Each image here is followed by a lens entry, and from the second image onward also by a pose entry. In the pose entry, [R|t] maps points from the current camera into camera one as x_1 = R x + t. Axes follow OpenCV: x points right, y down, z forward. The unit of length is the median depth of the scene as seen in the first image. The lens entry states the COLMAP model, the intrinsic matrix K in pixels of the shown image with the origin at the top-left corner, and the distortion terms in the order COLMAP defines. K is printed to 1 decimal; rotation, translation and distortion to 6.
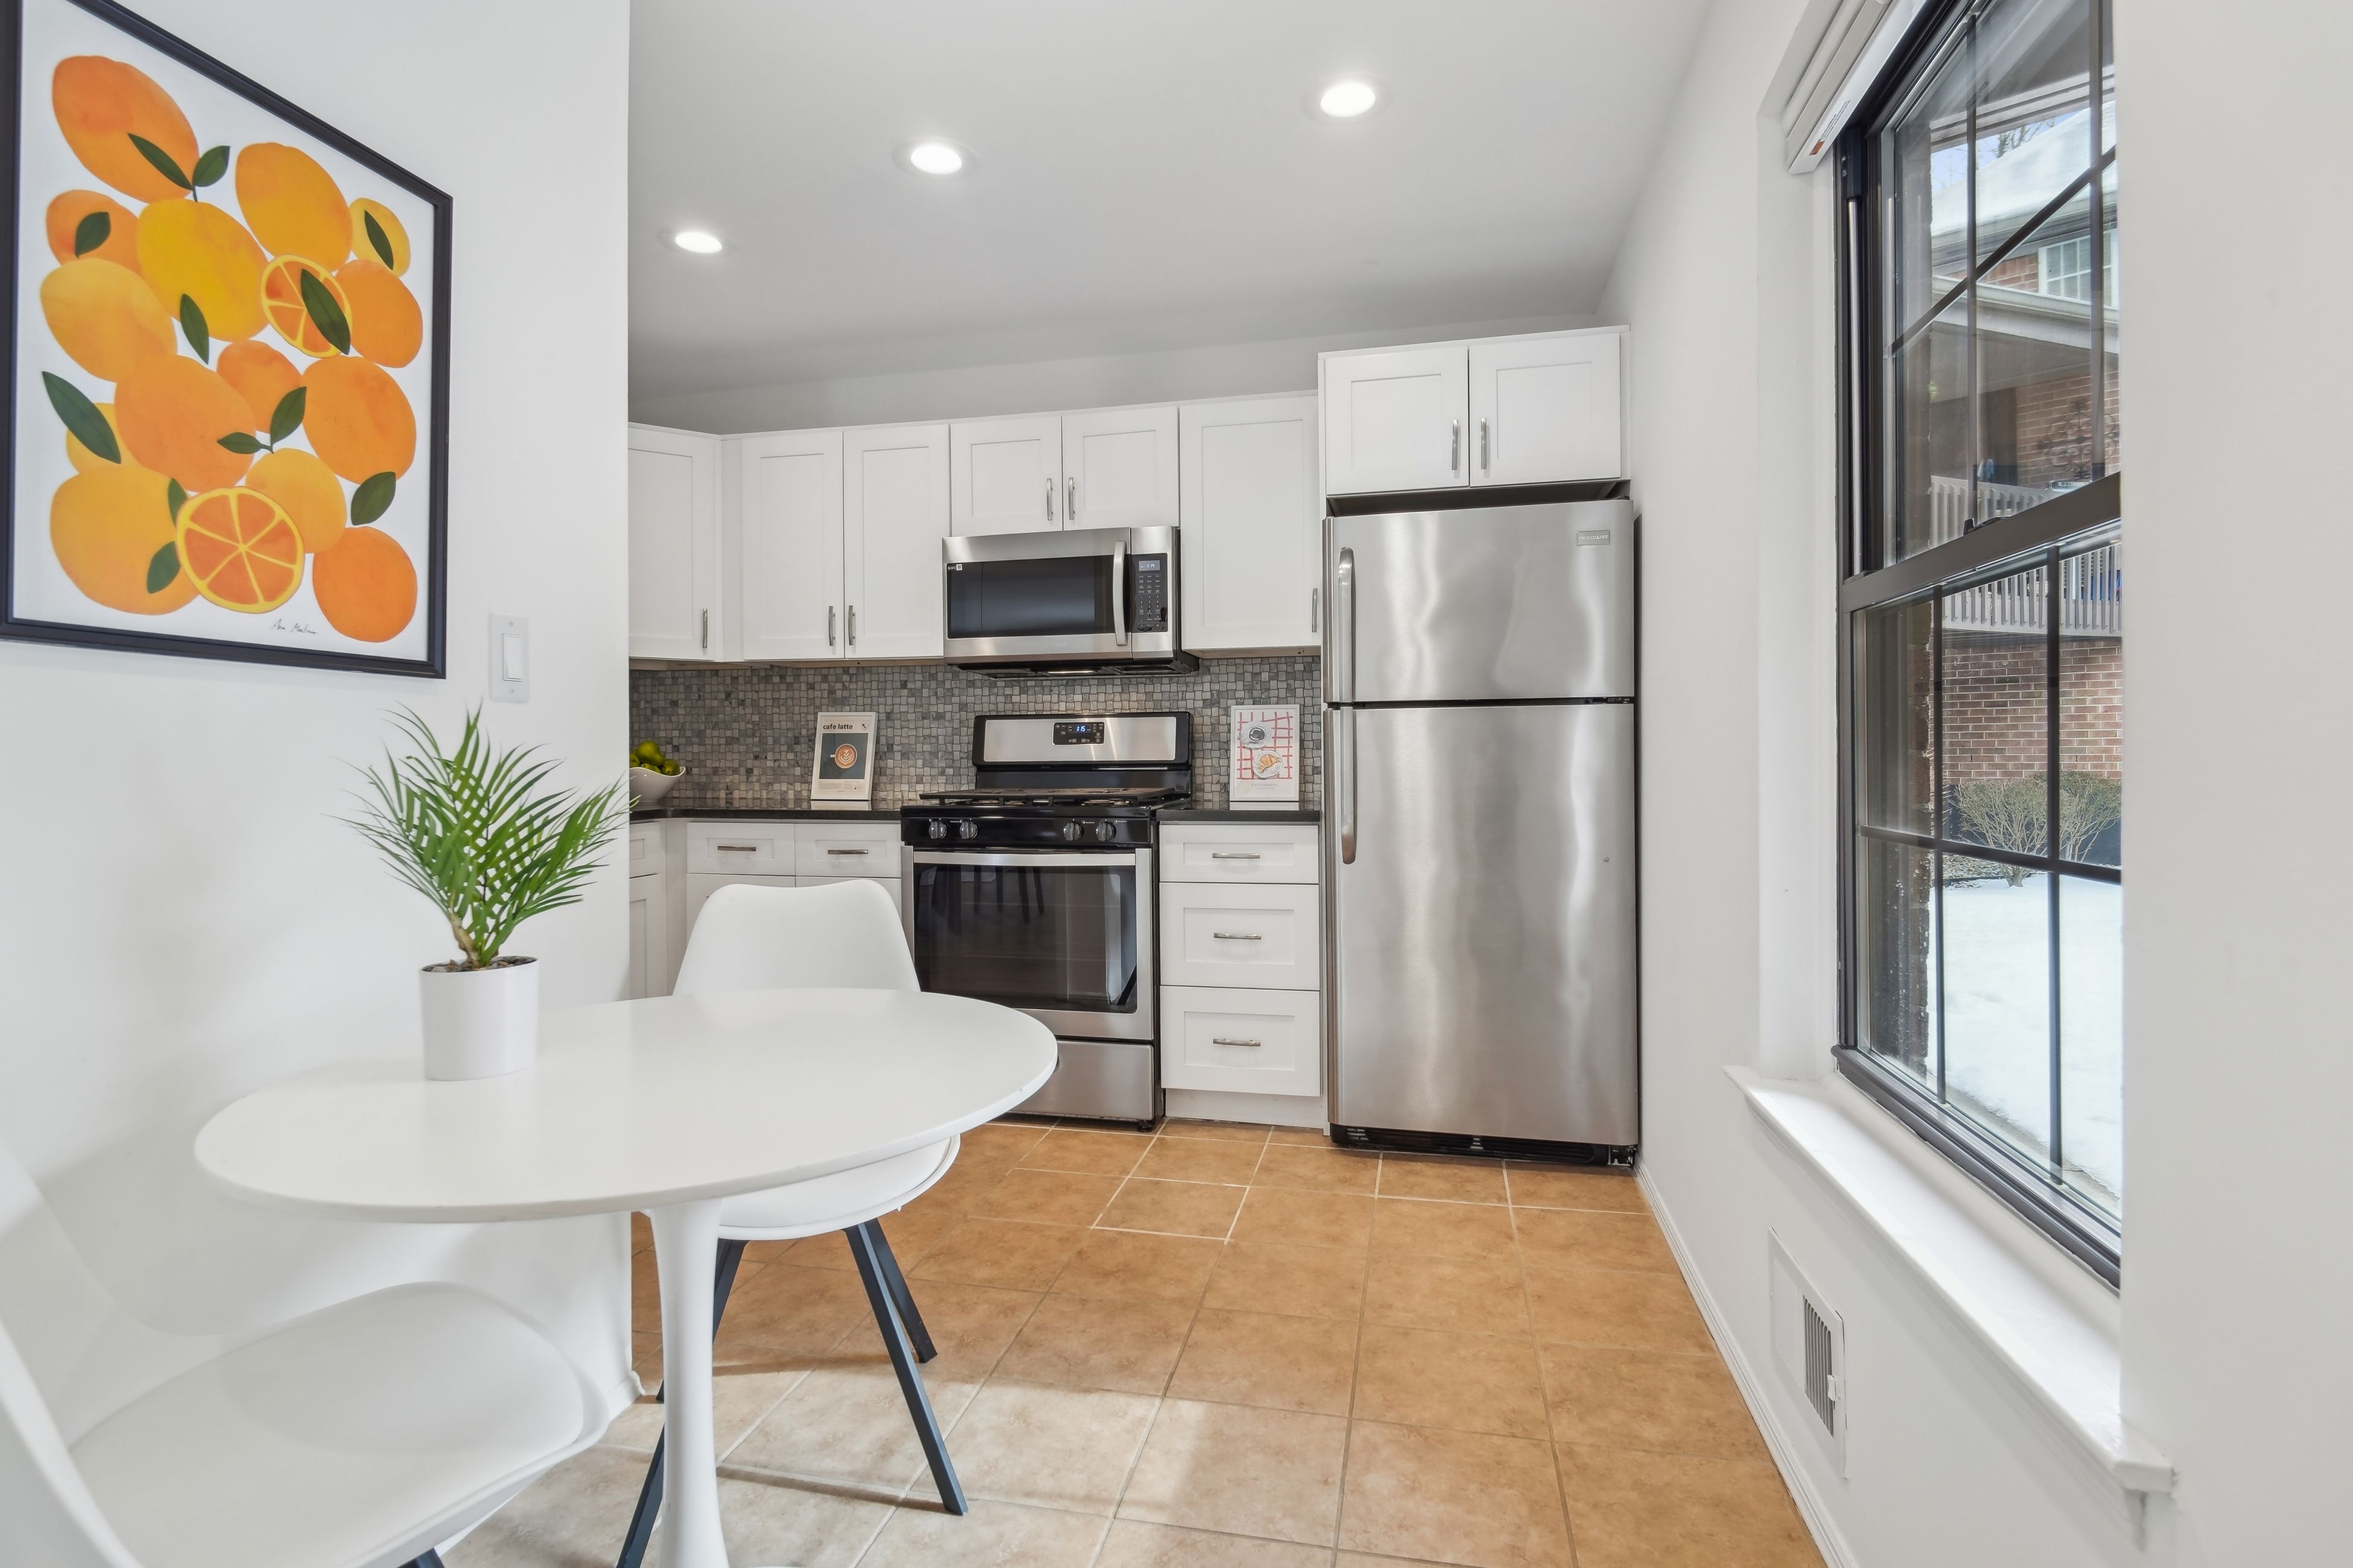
lens RADIAL K [[1124.6, 0, 1196.7], [0, 1124.6, 767.2], [0, 0, 1]] dist [0.008334, -0.006503]
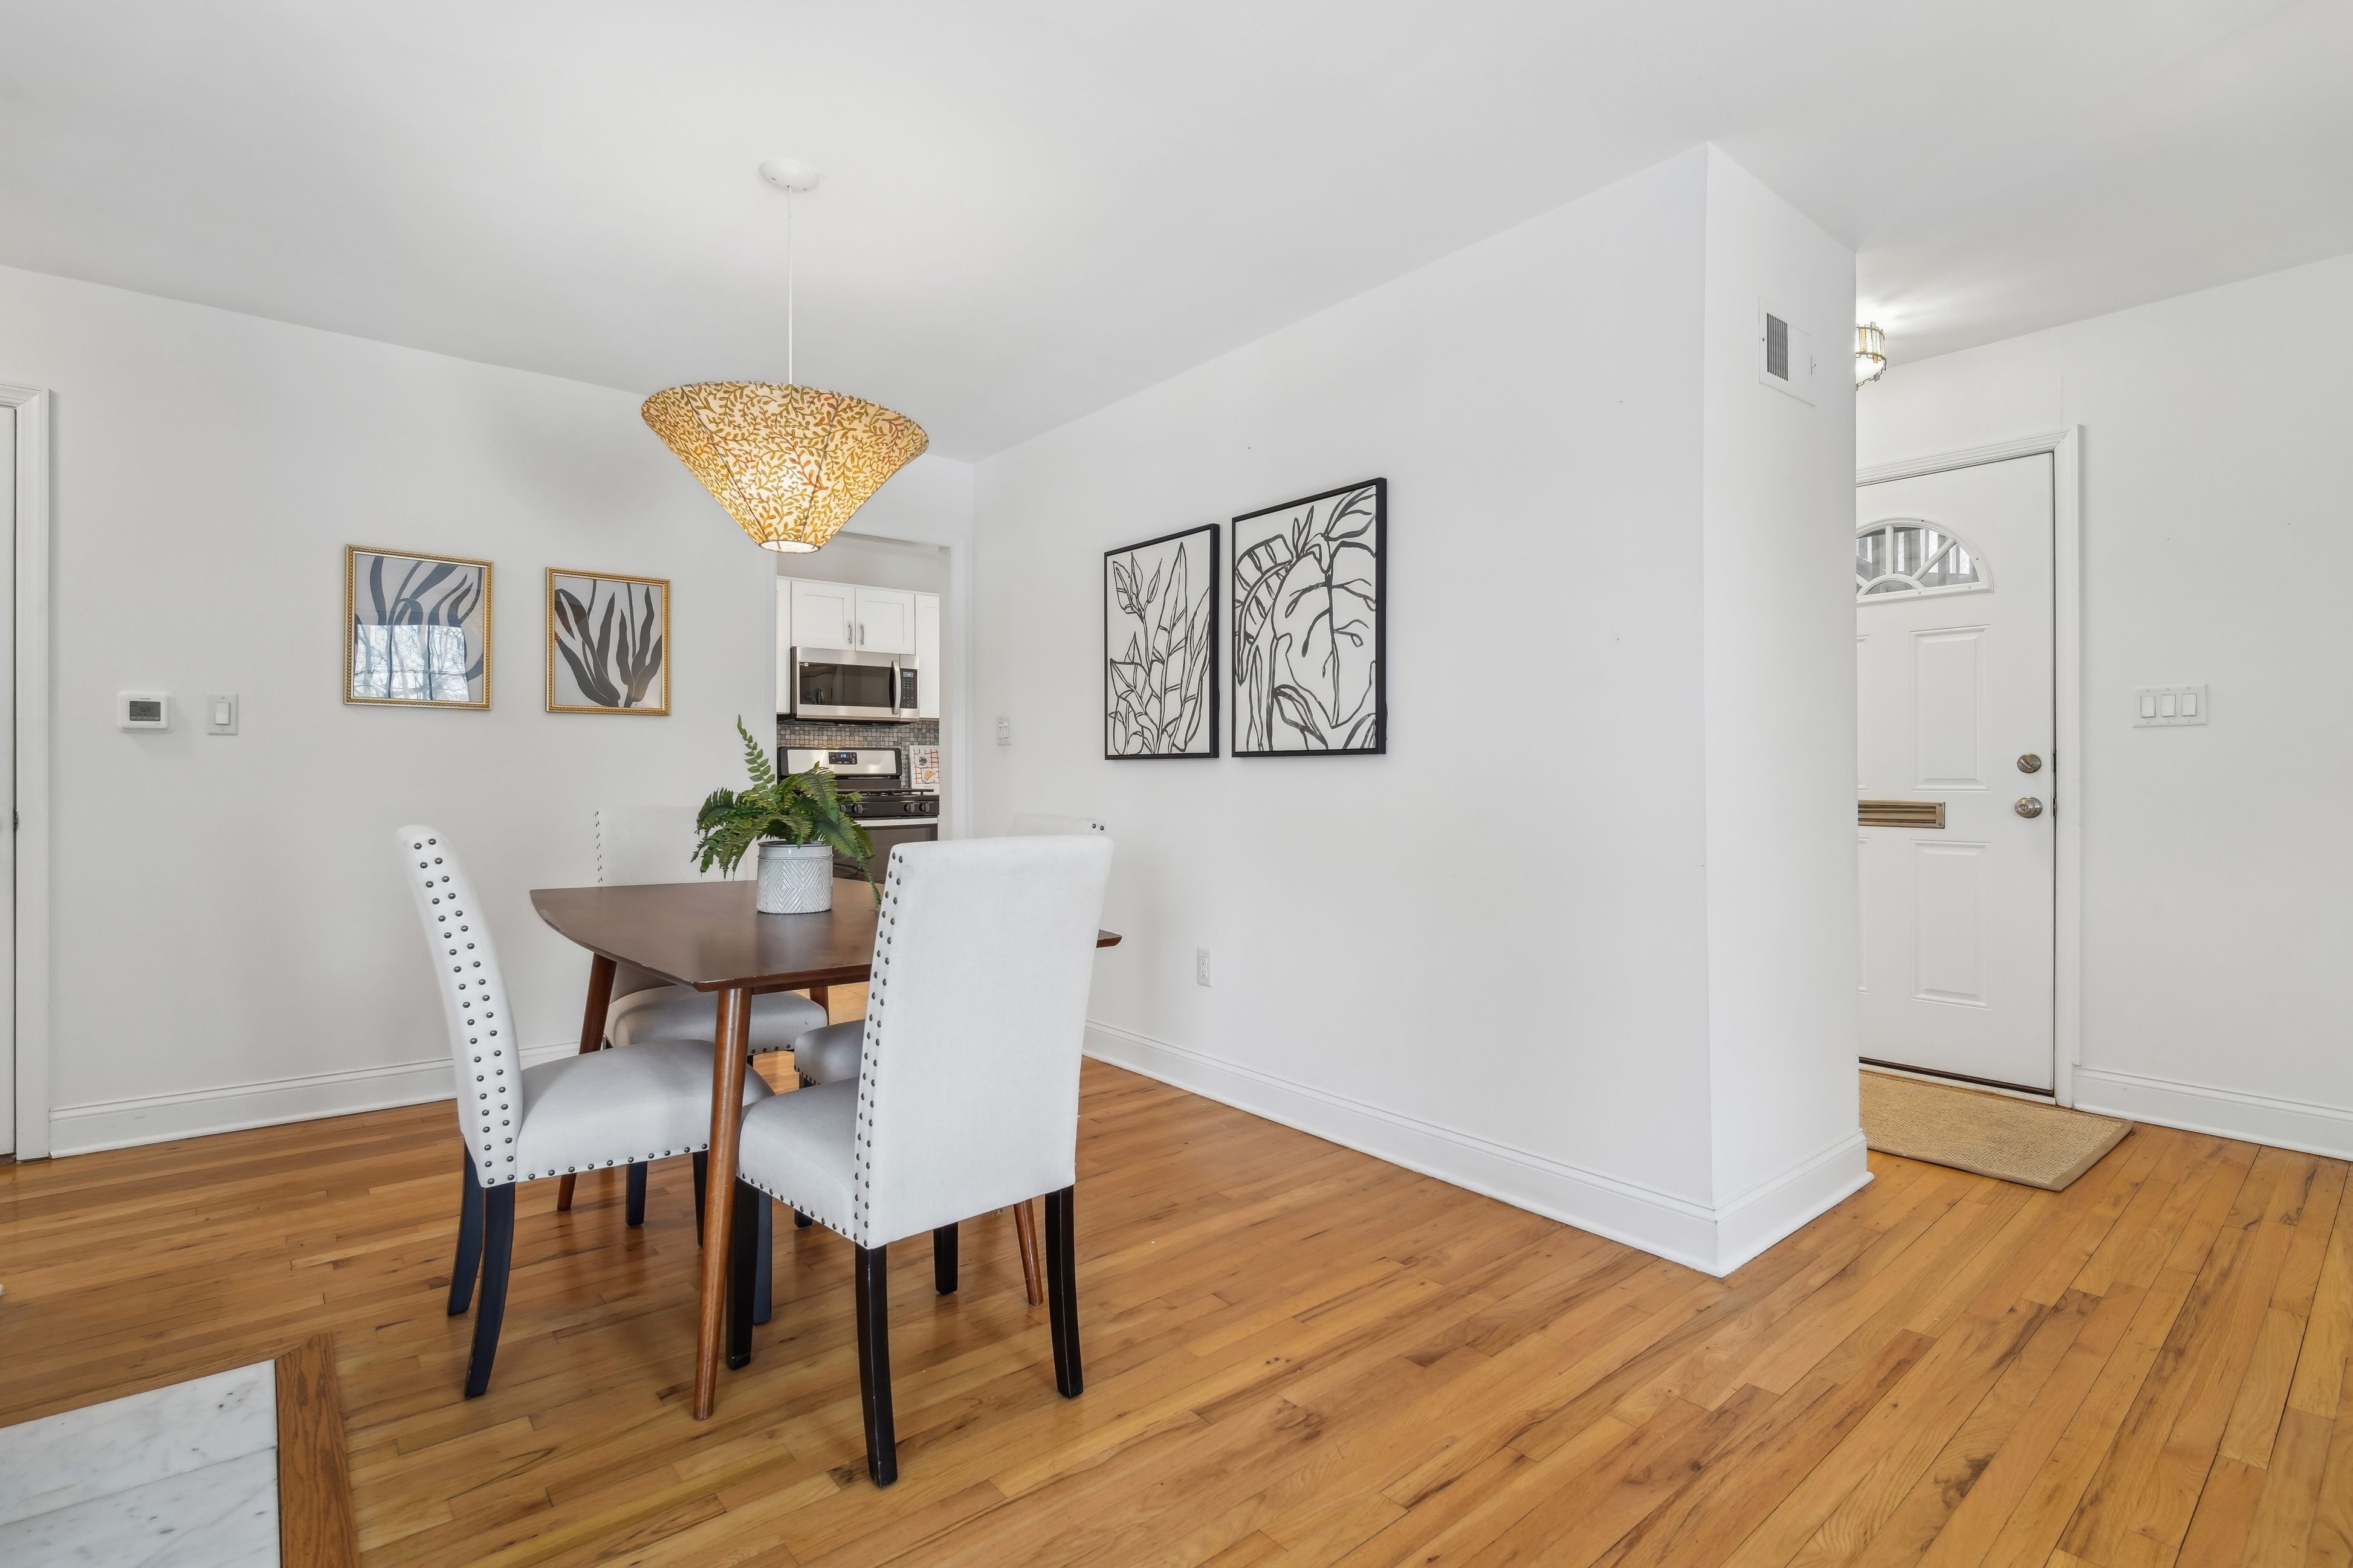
lens RADIAL K [[1124.6, 0, 1176.8], [0, 1124.6, 766.2], [0, 0, 1]] dist [0.008334, -0.006503]
pose [[0.623165, 0.010357, 0.782022, -1.189439], [0.006618, 0.999807, -0.018515, 0.018941], [-0.782063, 0.016713, 0.622976, -0.544804]]
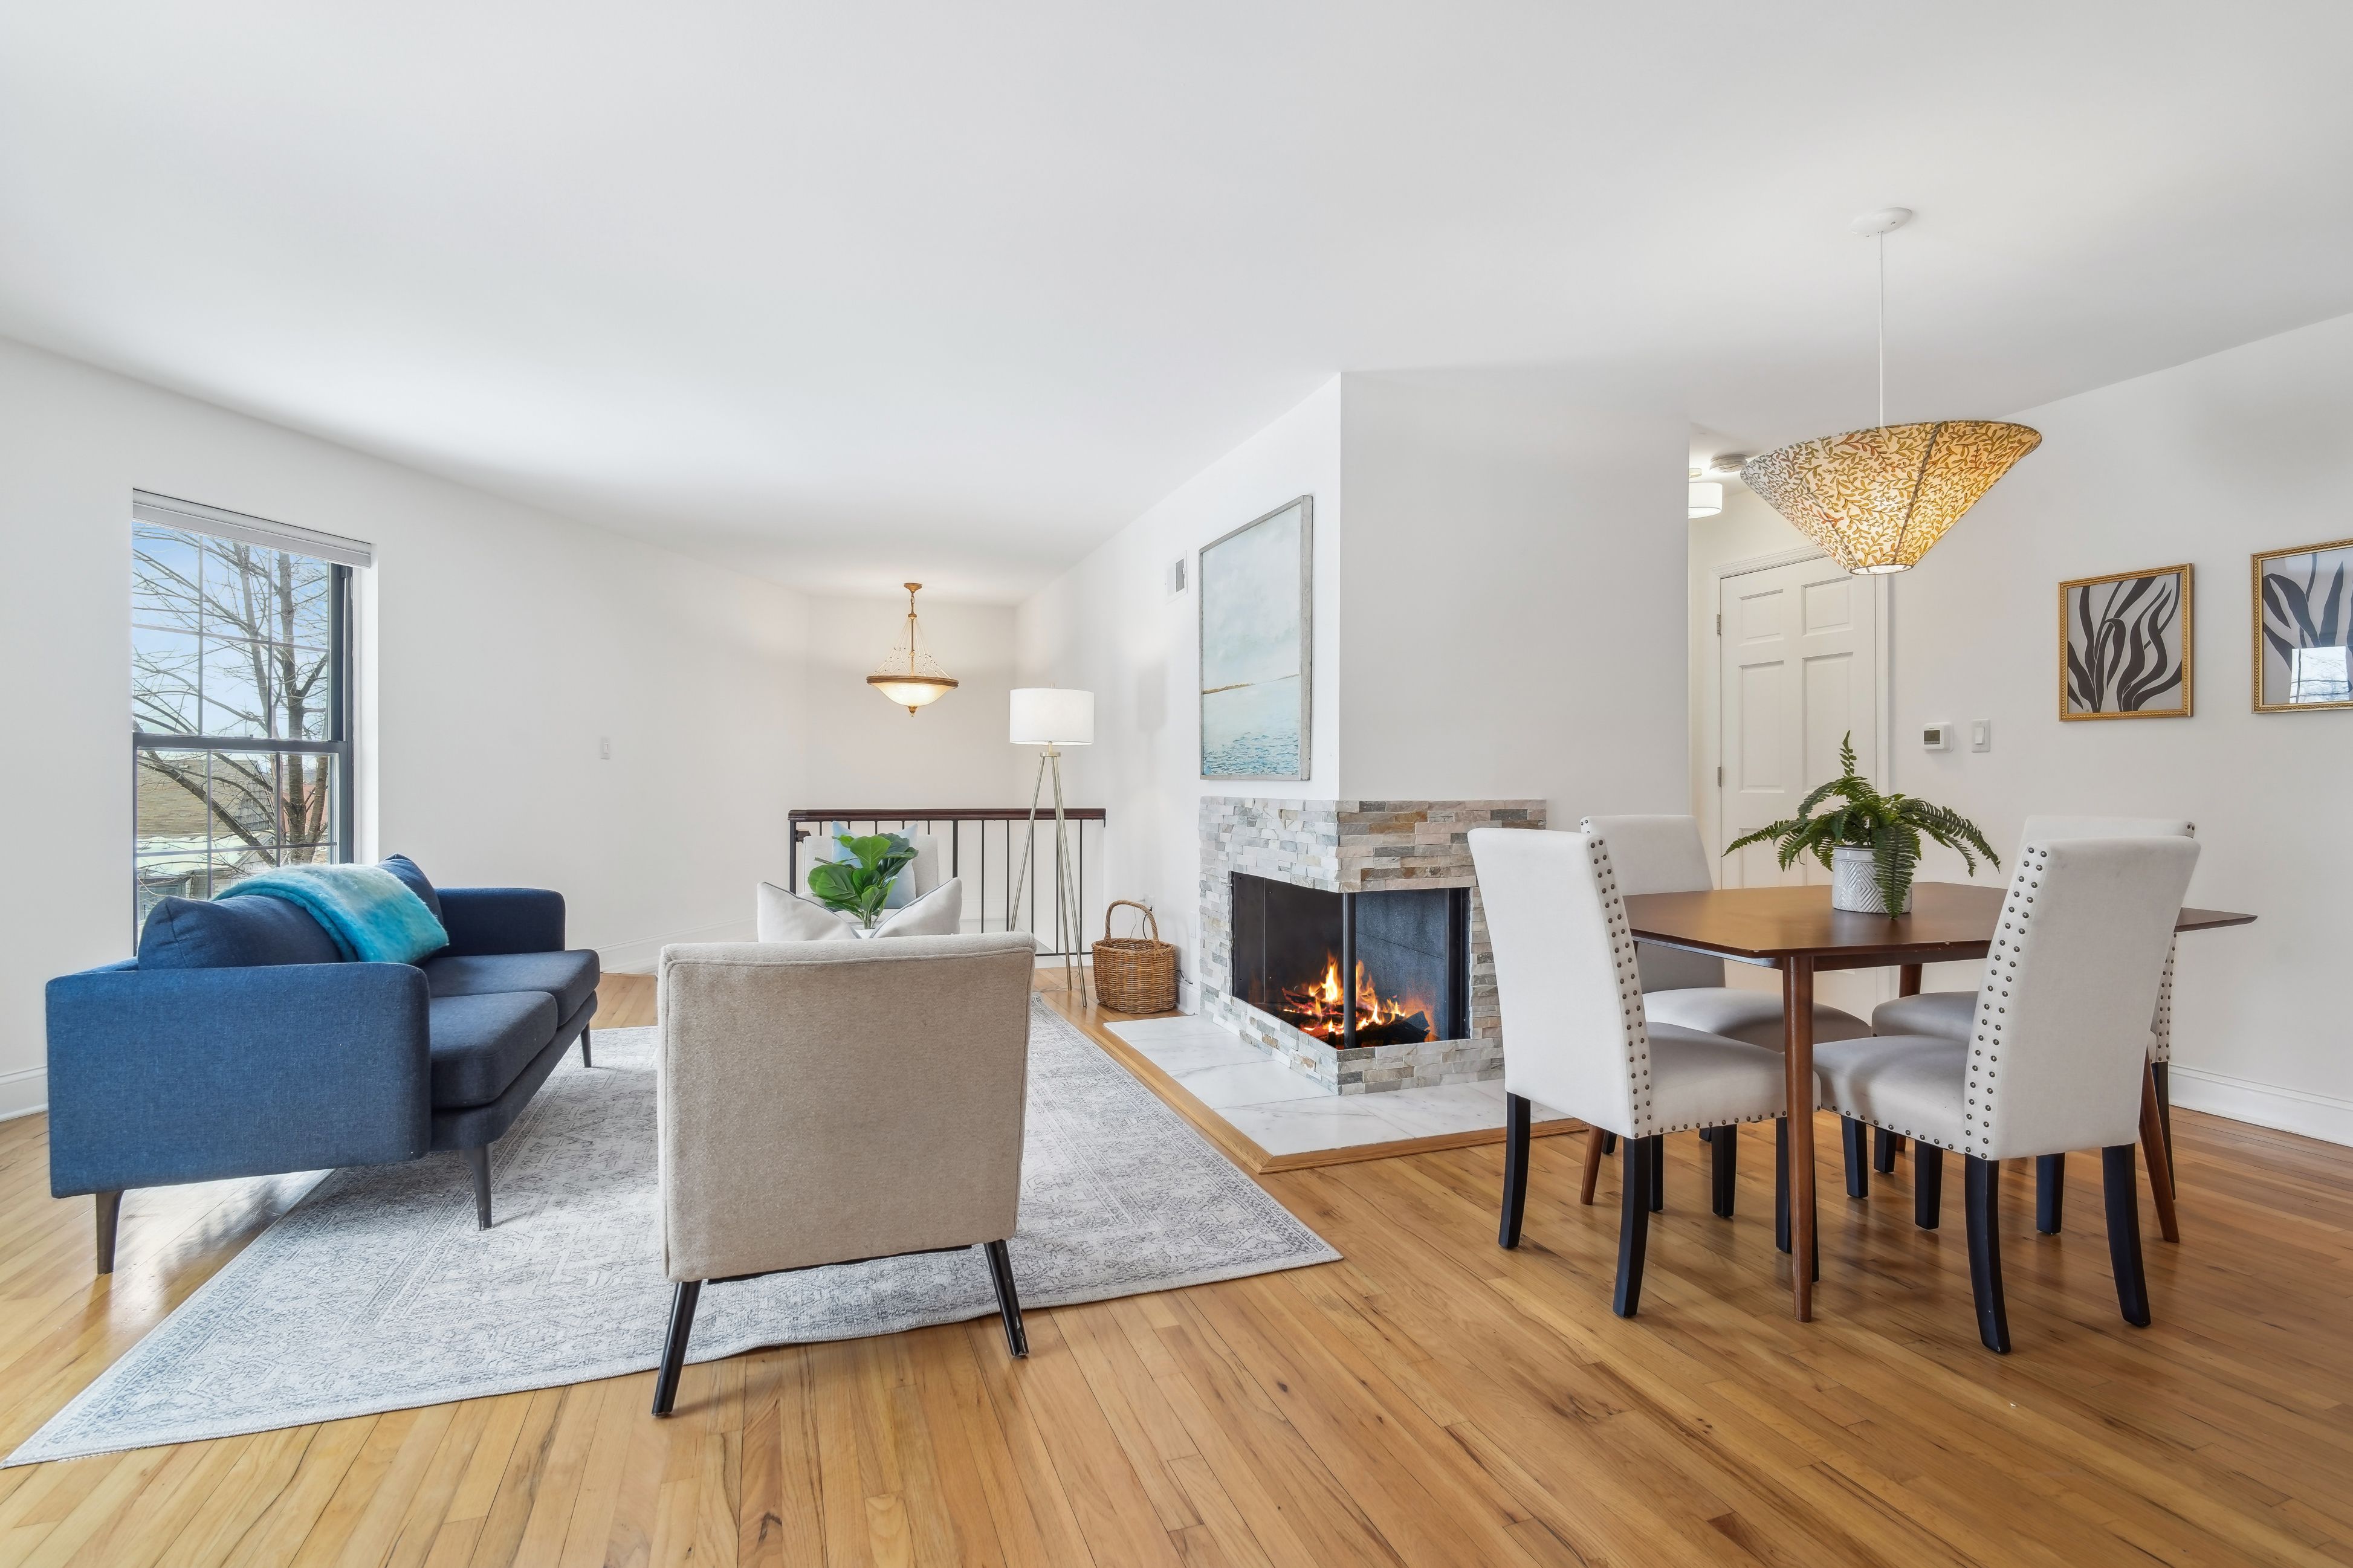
lens RADIAL K [[1124.6, 0, 1188.0], [0, 1124.6, 770.1], [0, 0, 1]] dist [0.008334, -0.006503]
pose [[0.526327, -0.006935, -0.850254, -0.378647], [-0.009924, 0.999849, -0.014299, 0.016295], [0.850224, 0.015964, 0.526178, -0.709917]]
